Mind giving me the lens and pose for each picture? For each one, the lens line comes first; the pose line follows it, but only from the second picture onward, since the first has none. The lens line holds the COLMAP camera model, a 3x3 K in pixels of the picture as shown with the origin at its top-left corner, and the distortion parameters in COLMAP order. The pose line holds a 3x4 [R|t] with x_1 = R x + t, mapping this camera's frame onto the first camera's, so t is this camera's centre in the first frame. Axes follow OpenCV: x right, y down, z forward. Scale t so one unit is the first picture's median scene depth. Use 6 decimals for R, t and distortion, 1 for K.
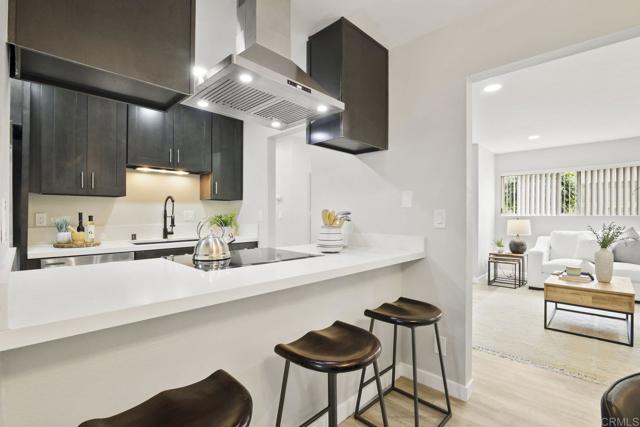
lens RADIAL K [[293.5, 0, 320.0], [0, 293.5, 213.5], [0, 0, 1]] dist [-0.020128, 0.000037]
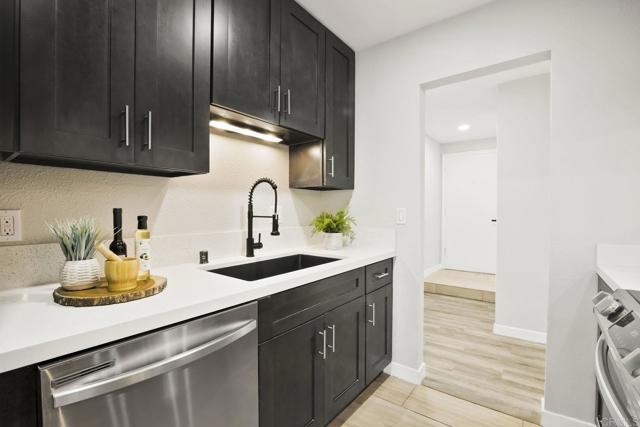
lens RADIAL K [[289.2, 0, 320.0], [0, 289.2, 213.5], [0, 0, 1]] dist [-0.025902, 0.000001]
pose [[0.992750, -0.000611, 0.120196, -0.493159], [-0.000382, 0.999966, 0.008237, 0.000785], [-0.120197, -0.008223, 0.992716, 0.471812]]
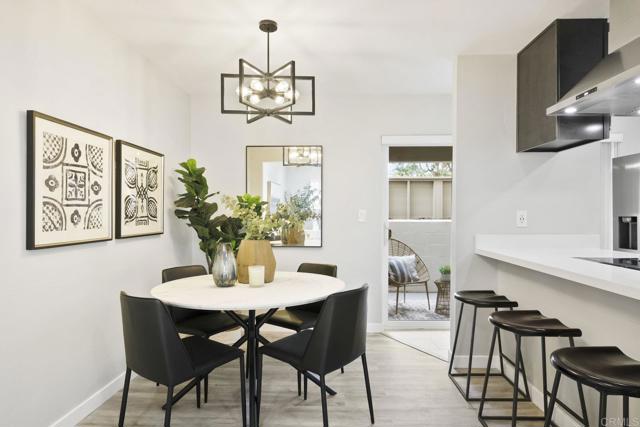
lens RADIAL K [[384.9, 0, 320.0], [0, 384.9, 213.5], [0, 0, 1]] dist [-0.003901, -0.001266]
pose [[-0.739481, -0.002841, -0.673171, 0.732138], [0.002524, 0.999972, -0.006994, -0.000910], [0.673172, -0.006871, -0.739454, 0.650351]]
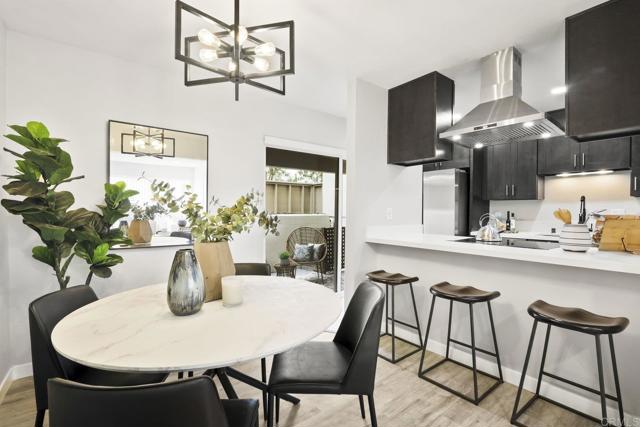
lens RADIAL K [[295.1, 0, 319.3], [0, 295.1, 211.4], [0, 0, 1]] dist [-0.018107, -0.000375]
pose [[-0.138120, -0.000519, -0.990415, 0.723555], [-0.002151, 0.999998, -0.000225, 0.000160], [0.990413, 0.002099, -0.138121, 0.176421]]
